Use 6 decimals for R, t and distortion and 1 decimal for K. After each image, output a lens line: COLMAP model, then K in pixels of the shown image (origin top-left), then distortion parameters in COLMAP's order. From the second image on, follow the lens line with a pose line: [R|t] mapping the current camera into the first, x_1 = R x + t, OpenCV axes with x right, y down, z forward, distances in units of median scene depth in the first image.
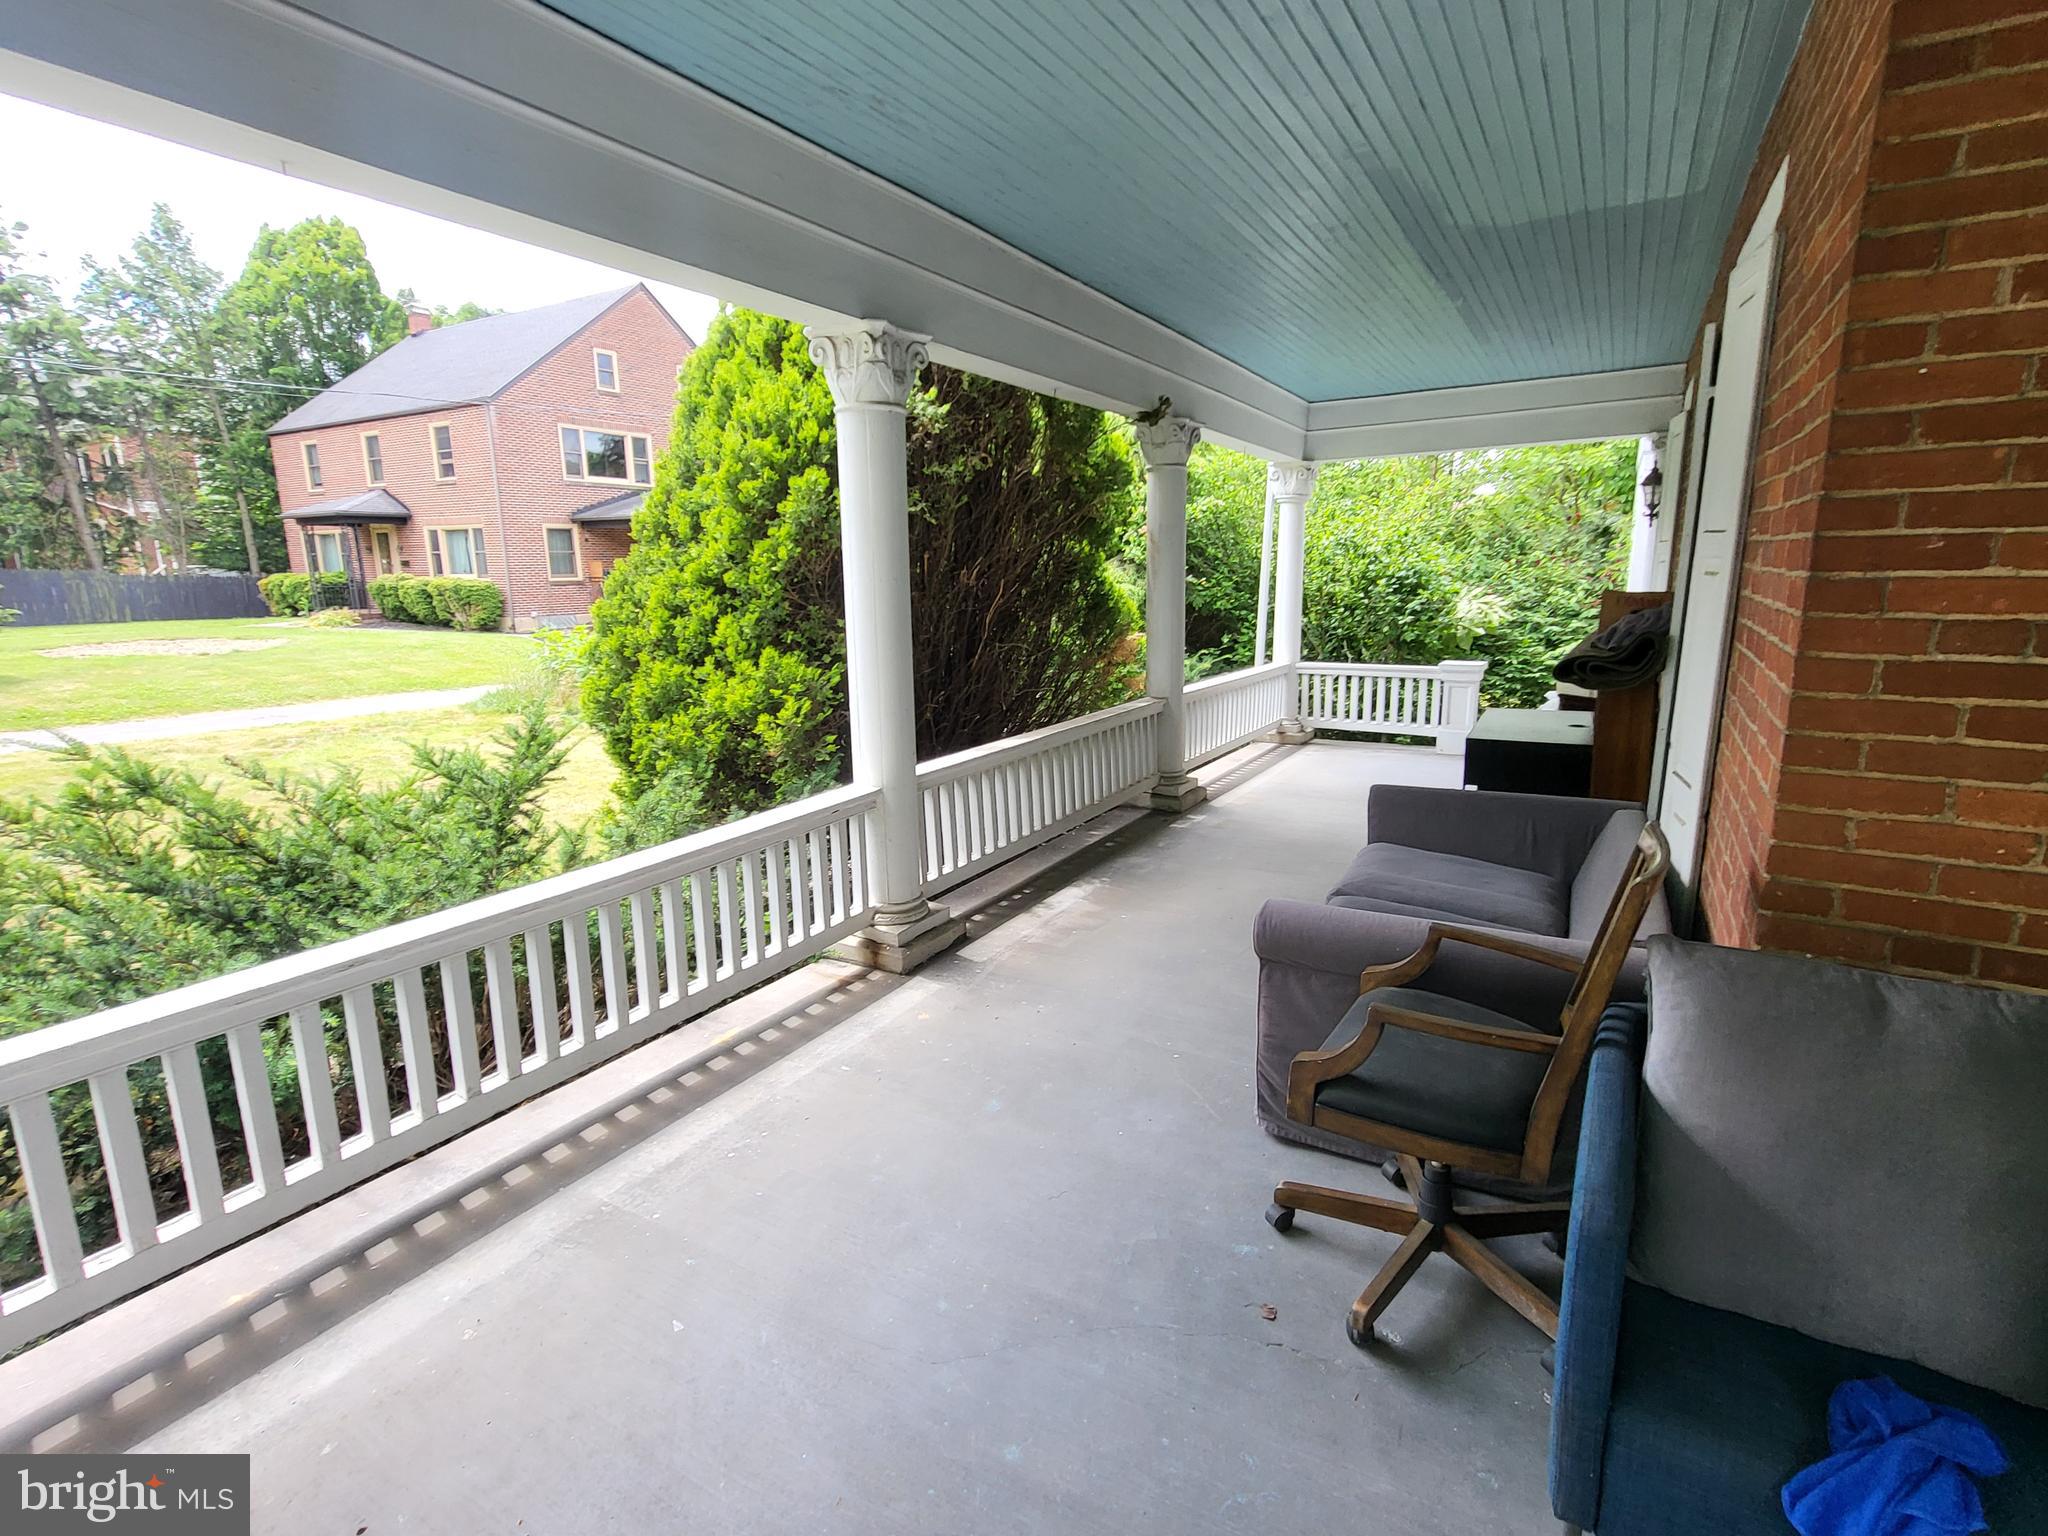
lens RADIAL K [[977.6, 0, 1024.0], [0, 977.6, 768.0], [0, 0, 1]] dist [0.000481, 0.000304]
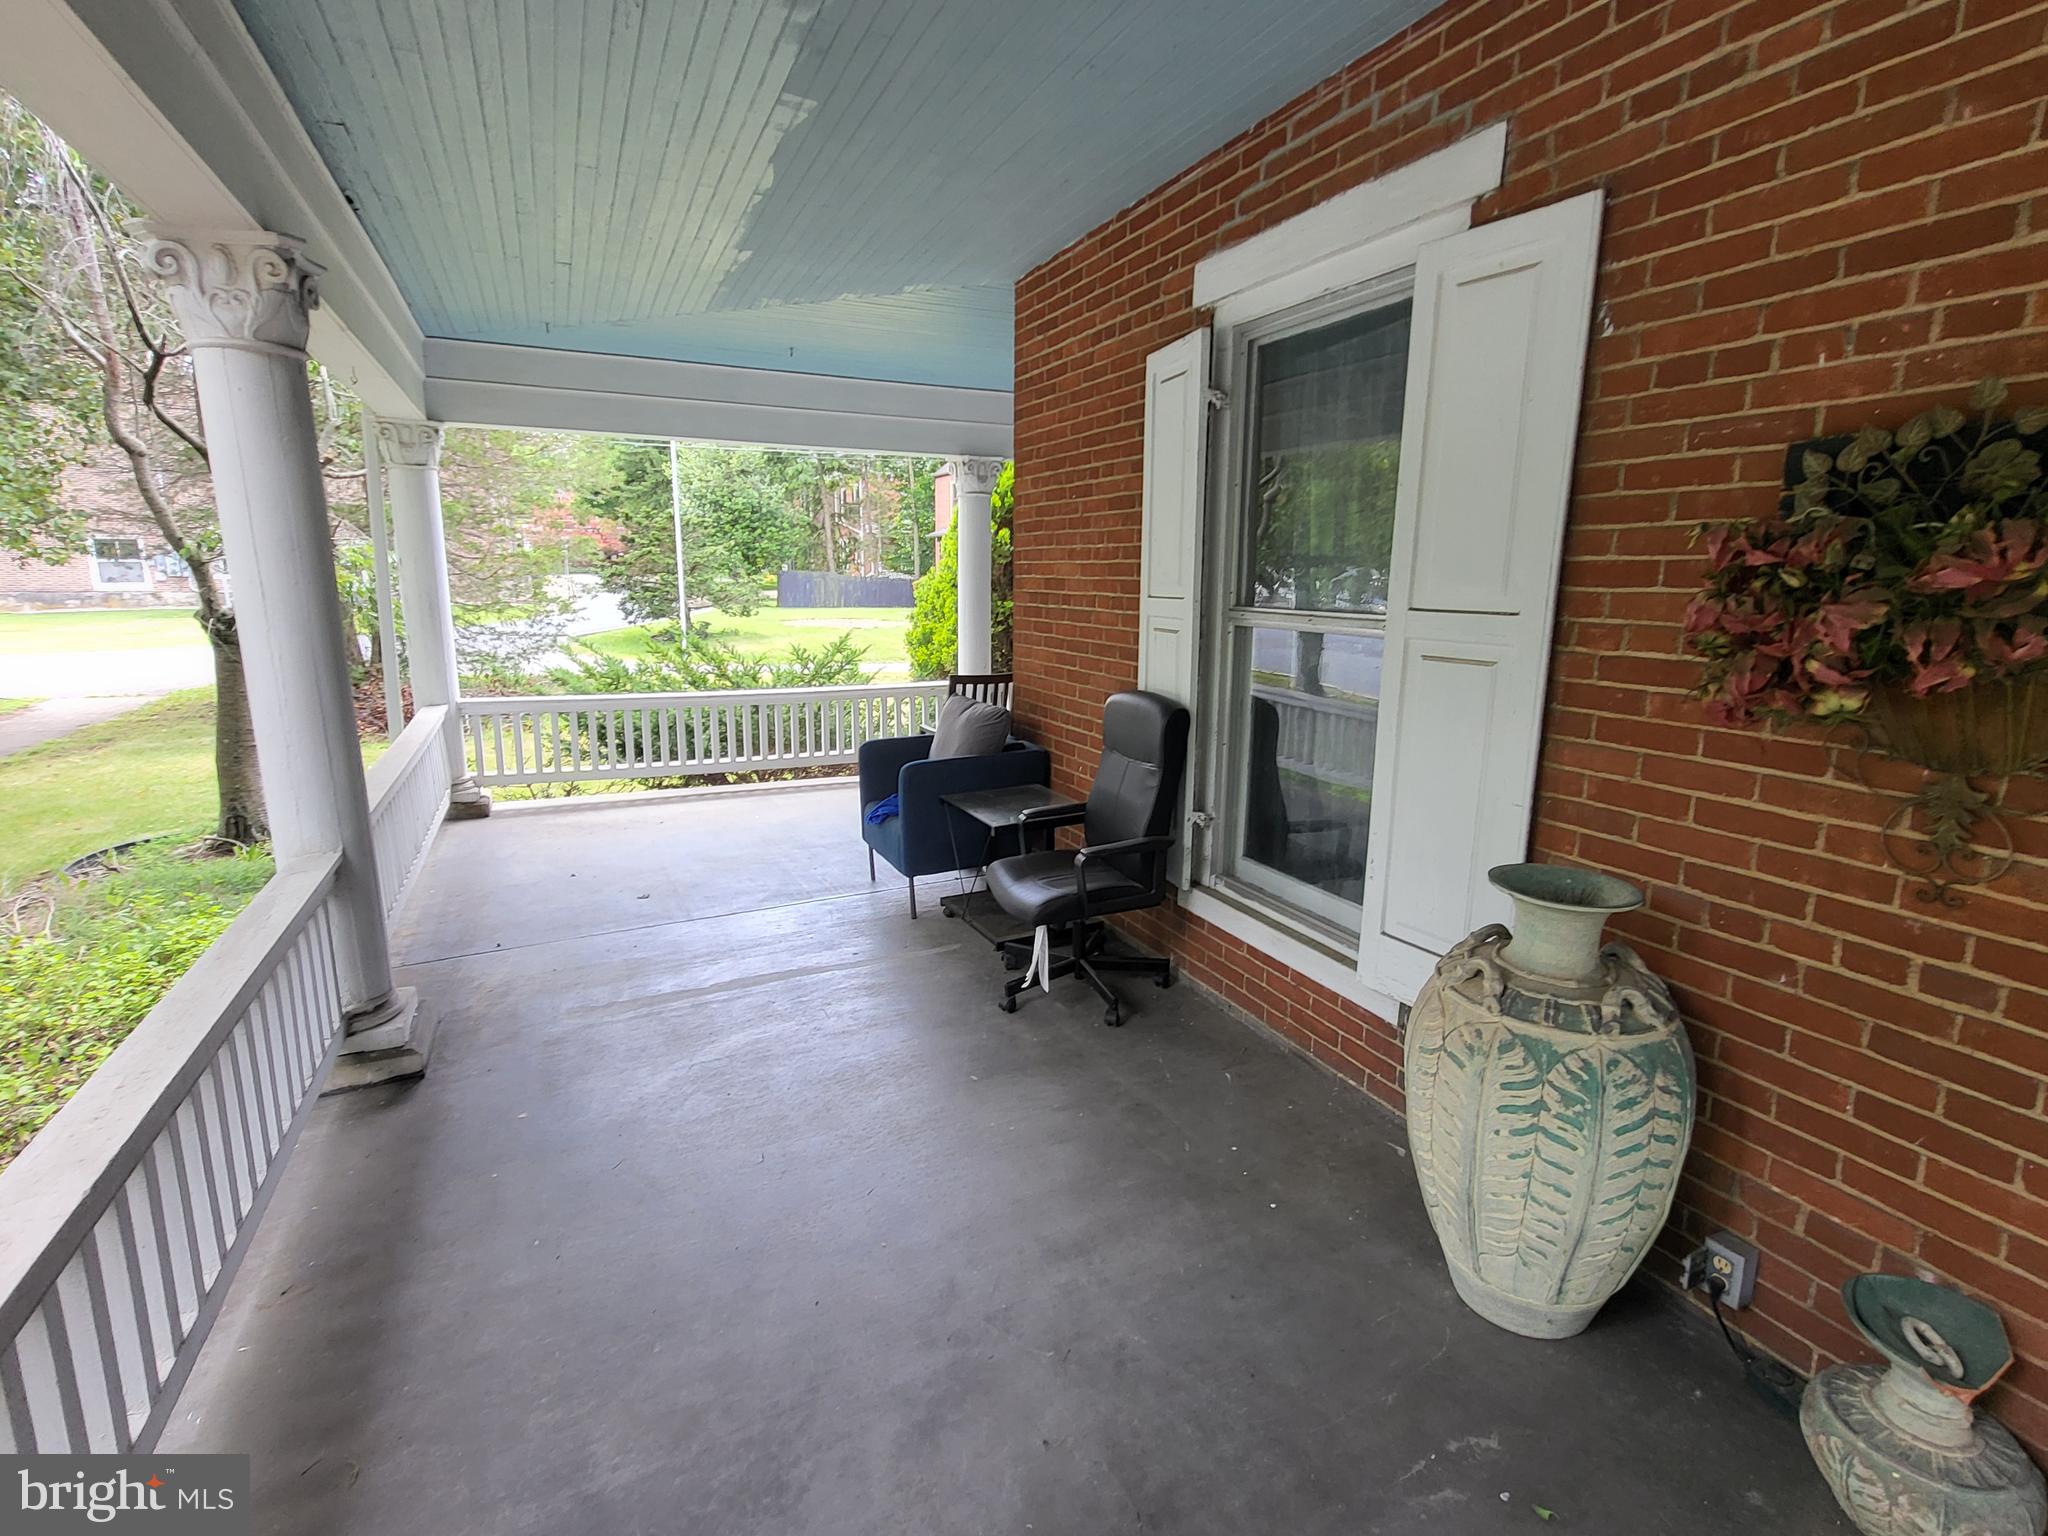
lens RADIAL K [[977.6, 0, 1024.0], [0, 977.6, 768.0], [0, 0, 1]] dist [0.000481, 0.000304]
pose [[0.834043, 0.129901, -0.536188, 0.130267], [-0.138532, 0.990058, 0.024371, 0.015697], [0.534023, 0.053953, 0.843747, -0.081180]]
